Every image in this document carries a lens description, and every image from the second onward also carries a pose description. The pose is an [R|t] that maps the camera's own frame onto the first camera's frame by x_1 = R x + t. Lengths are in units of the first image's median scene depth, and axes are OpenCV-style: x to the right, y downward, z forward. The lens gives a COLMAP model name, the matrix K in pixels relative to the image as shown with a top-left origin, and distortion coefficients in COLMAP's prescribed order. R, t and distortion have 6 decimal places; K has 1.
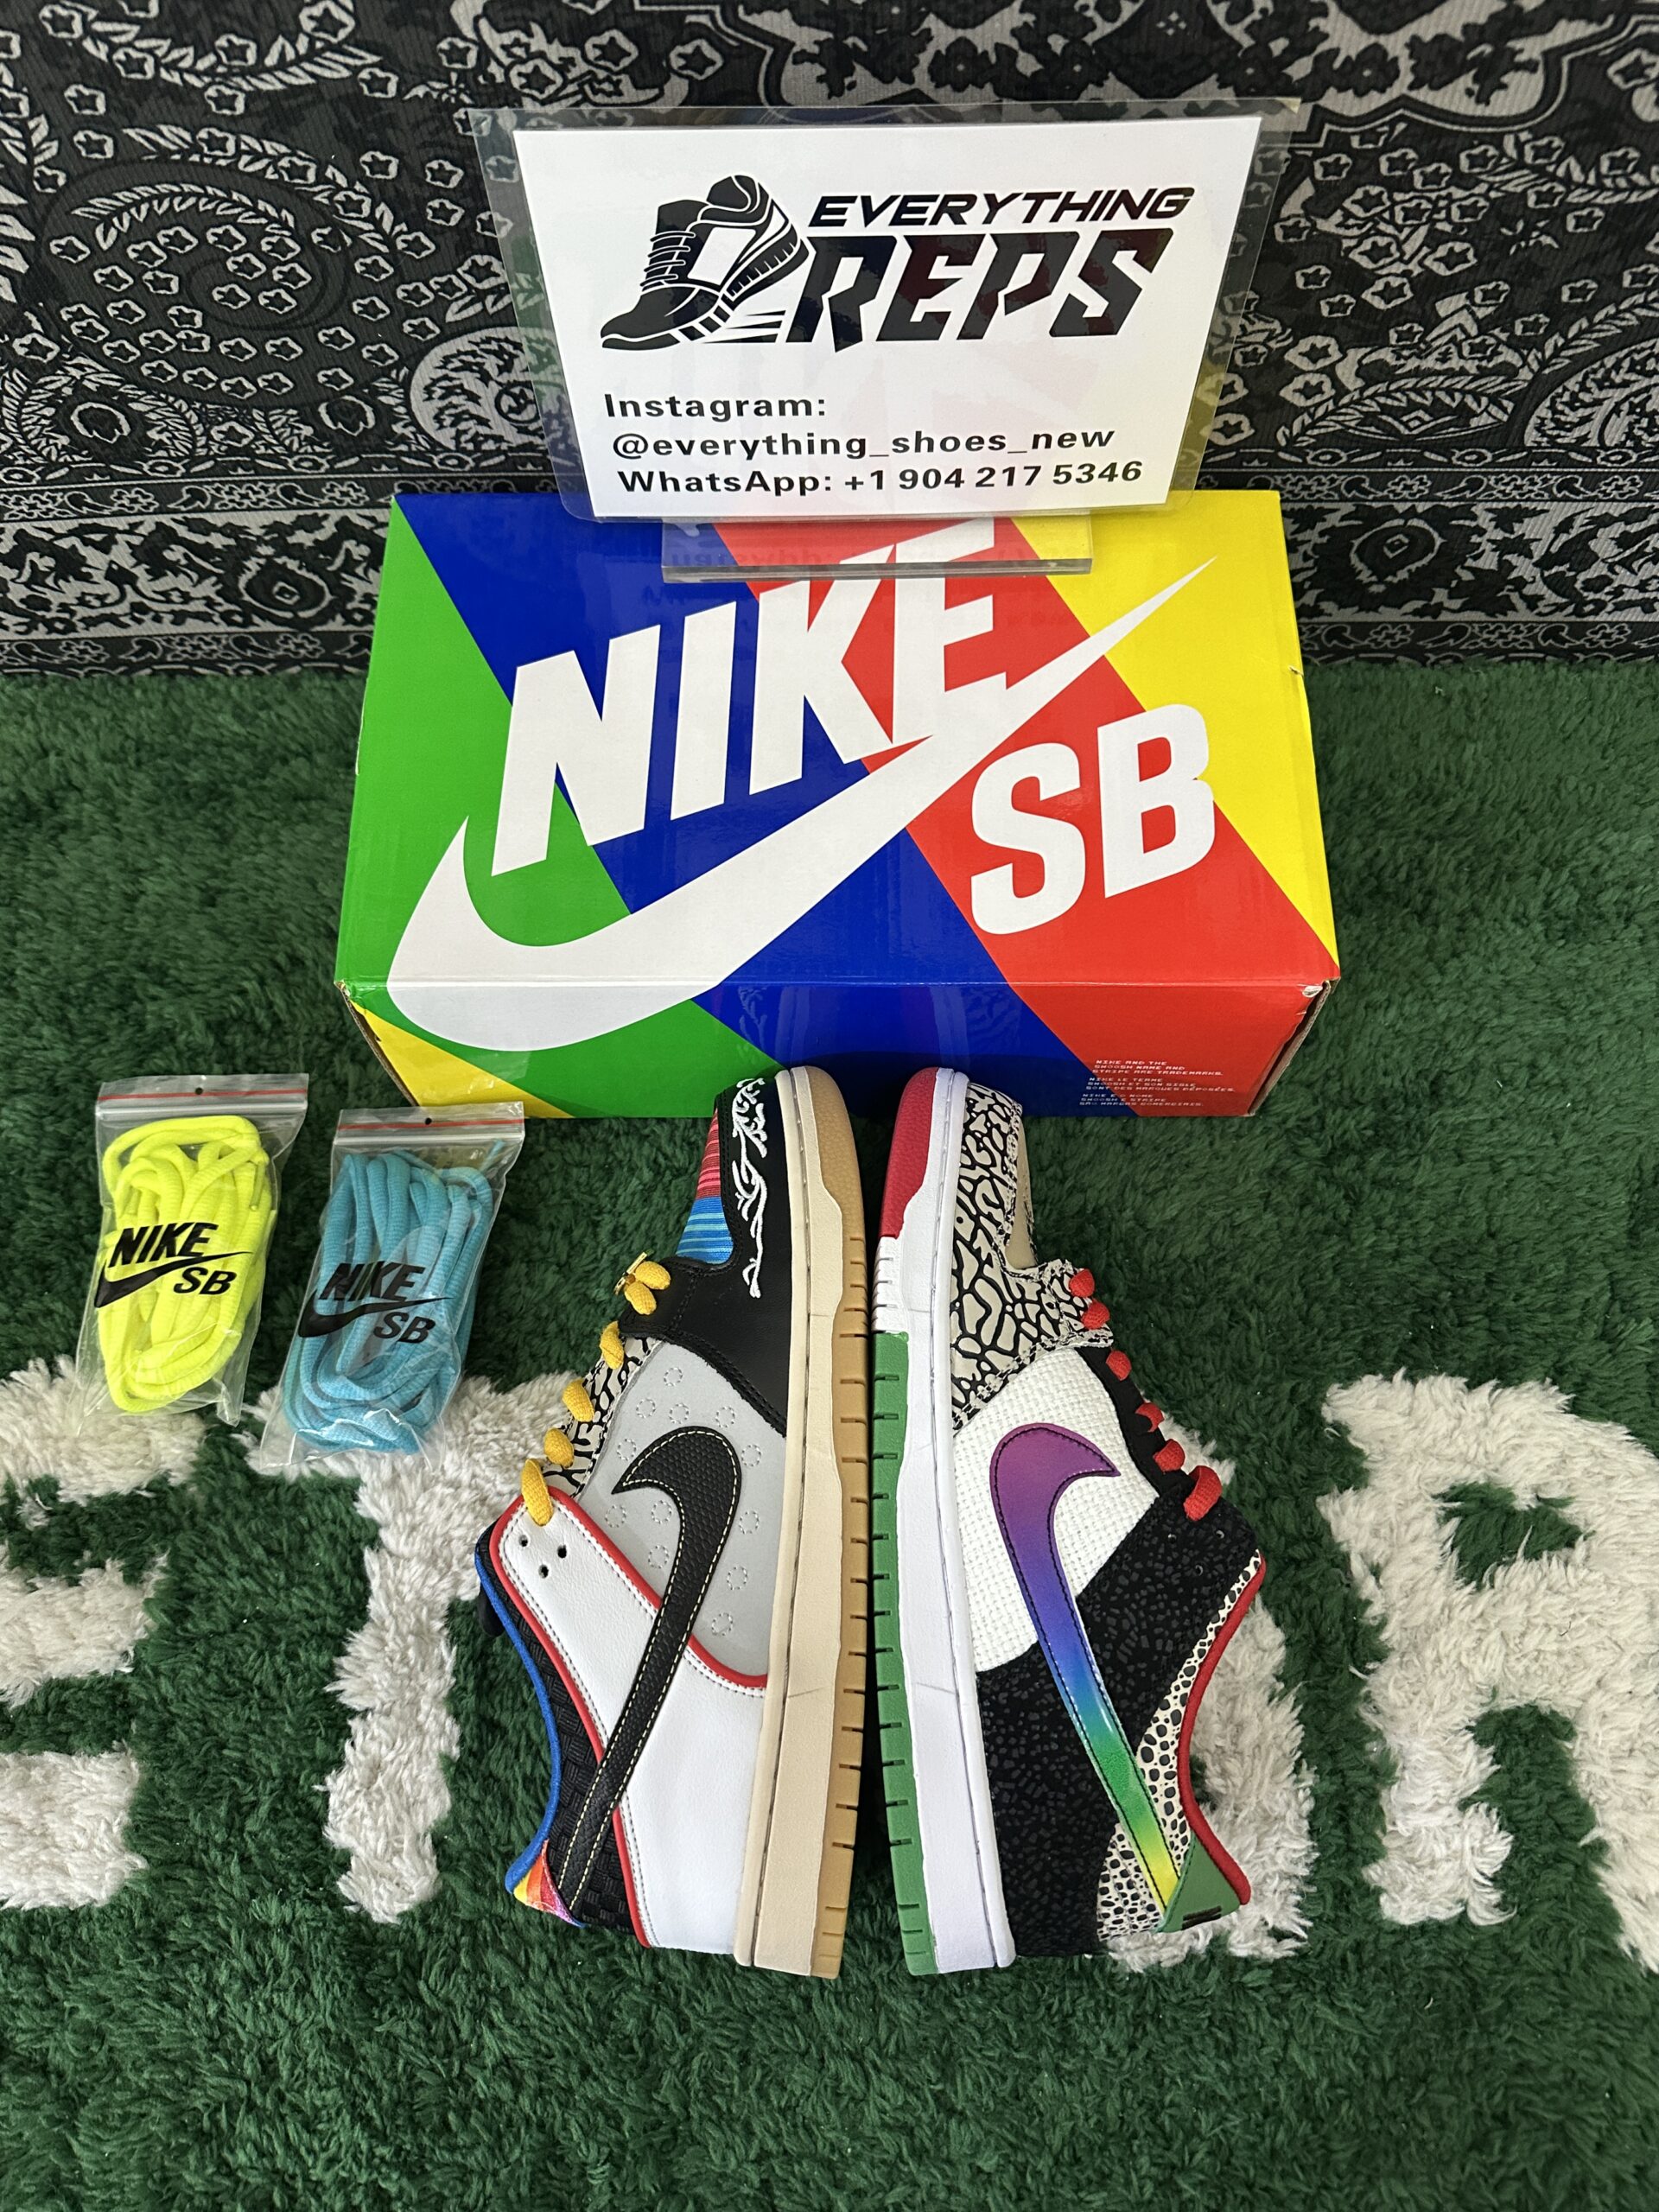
lens RADIAL K [[1606.9, 0, 829.5], [0, 1606.9, 1106.0], [0, 0, 1]] dist [-0.021310, -0.003877]
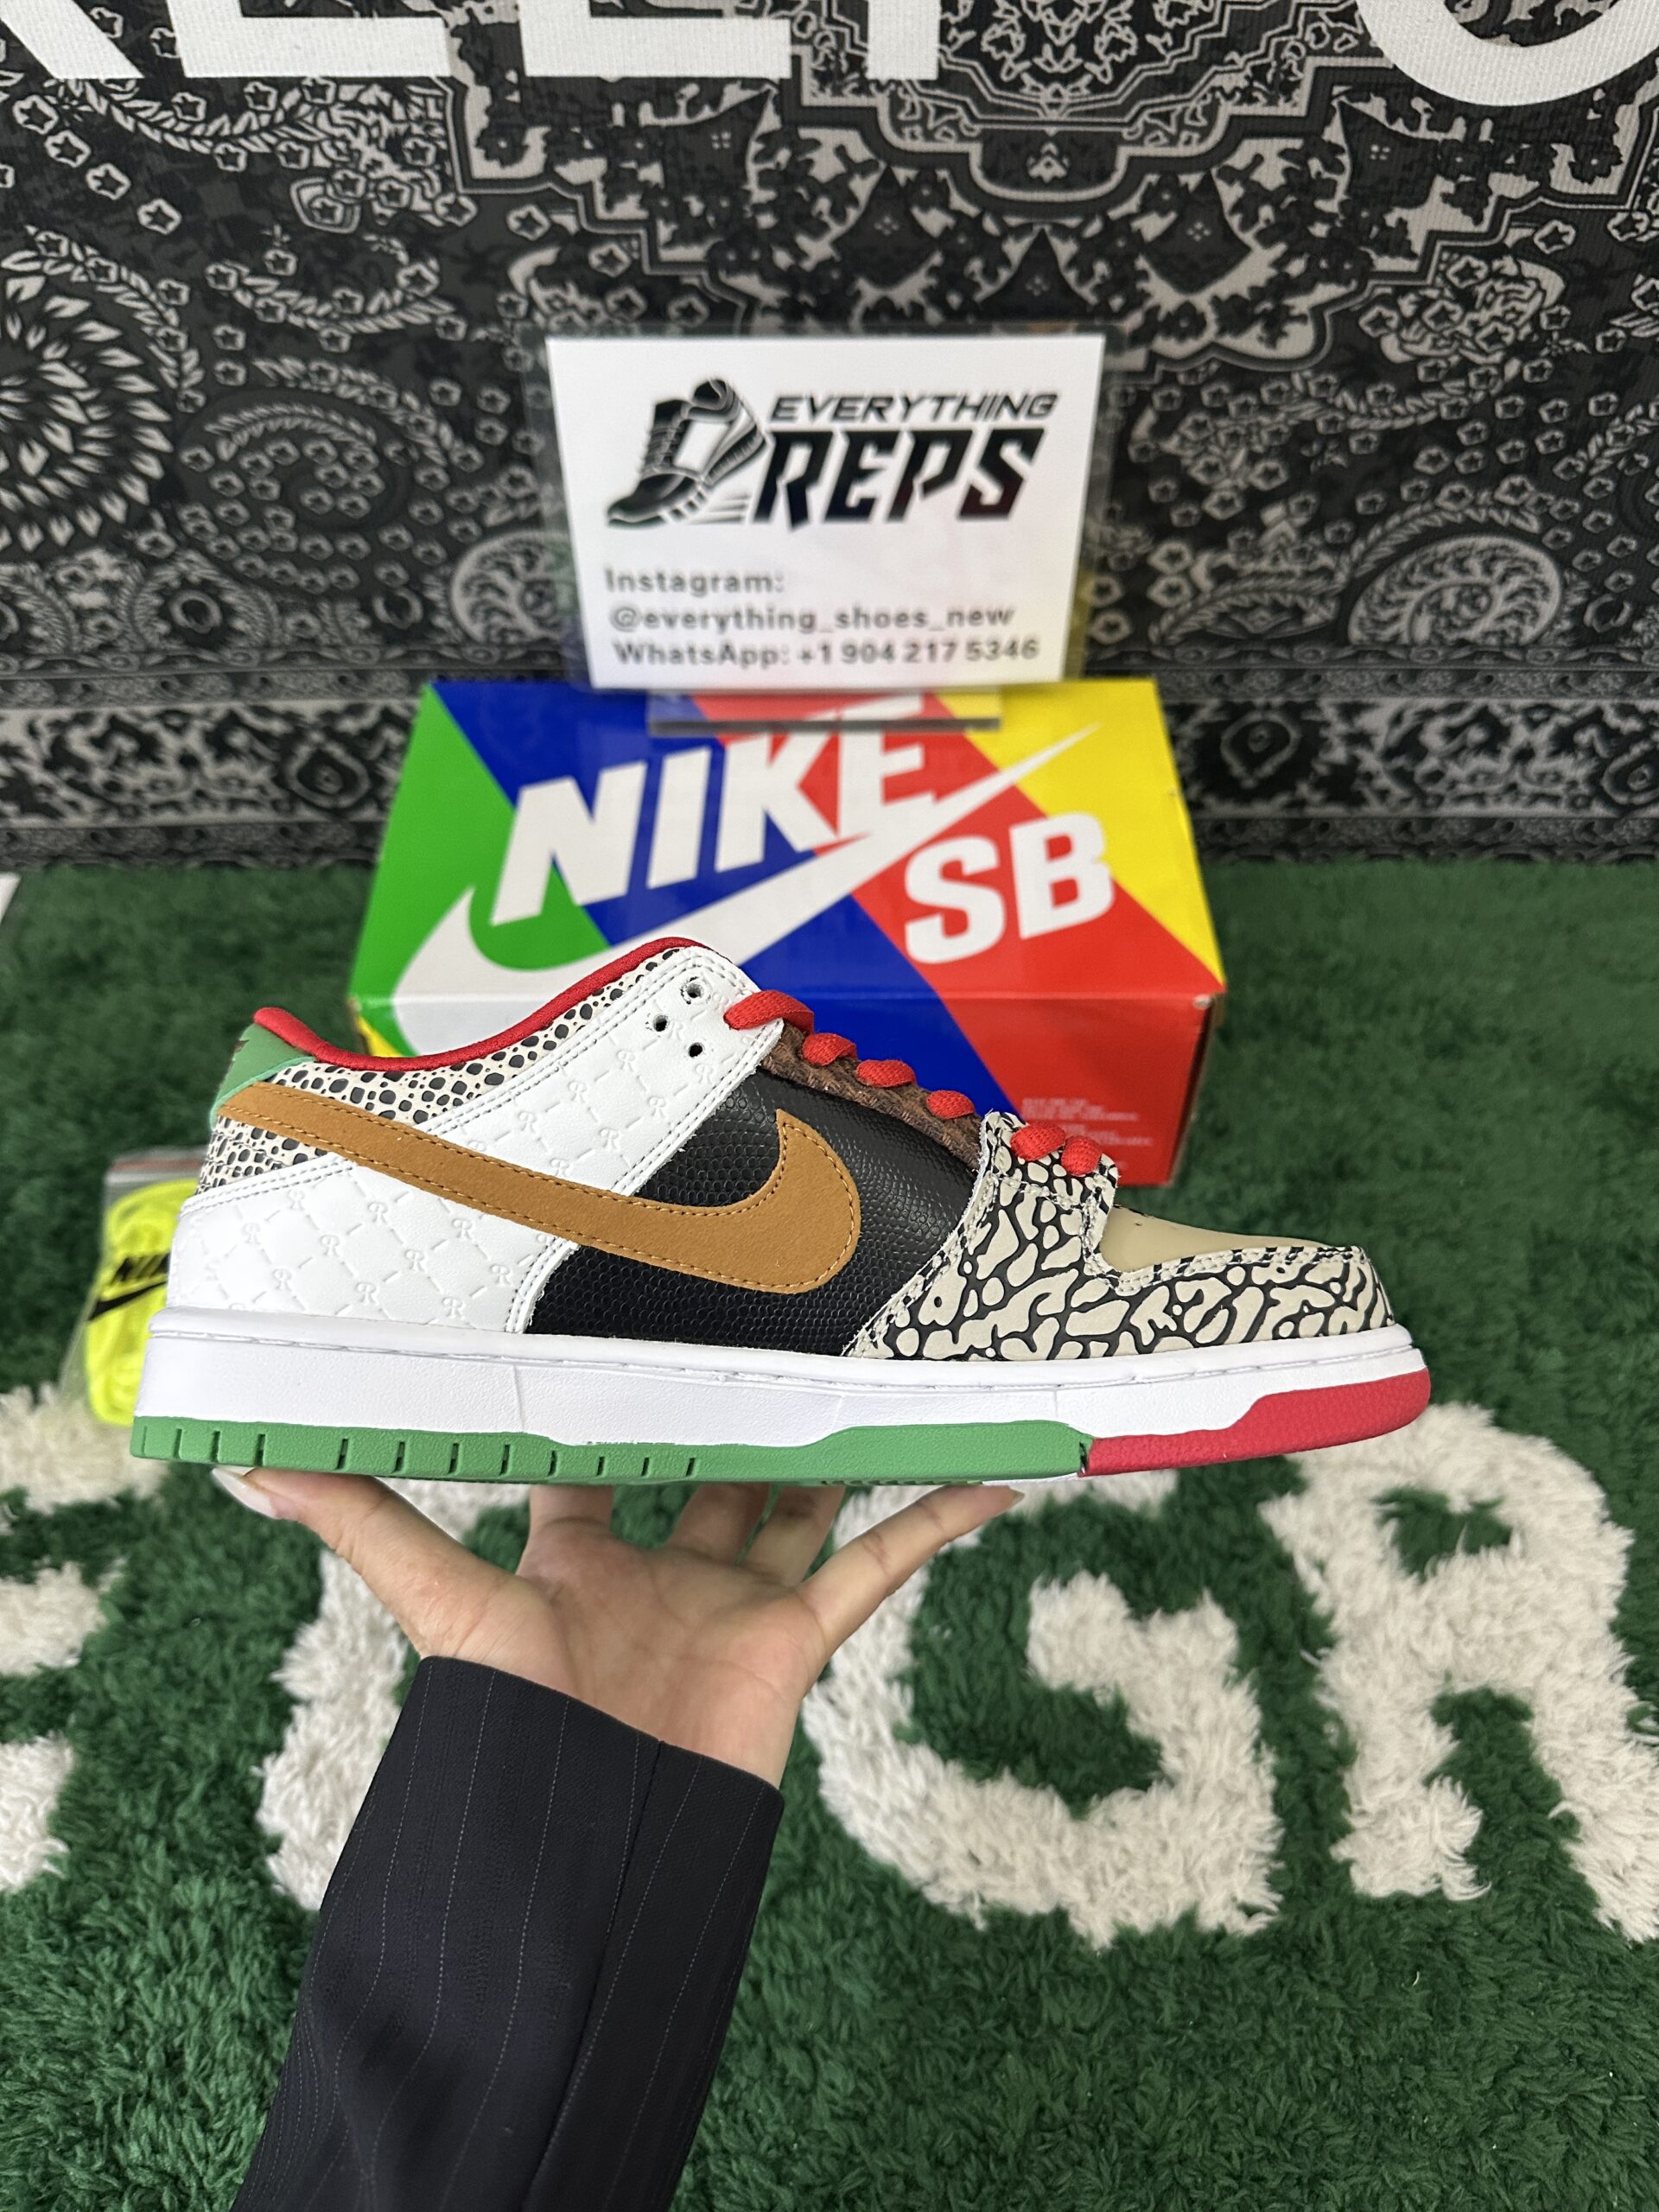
lens RADIAL K [[1640.1, 0, 829.5], [0, 1640.1, 1106.0], [0, 0, 1]] dist [-0.034429, 0.006779]
pose [[0.999896, 0.000600, 0.014439, 0.015002], [0.004190, 0.944180, -0.329404, 0.365448], [-0.013830, 0.329431, 0.944079, -0.072891]]
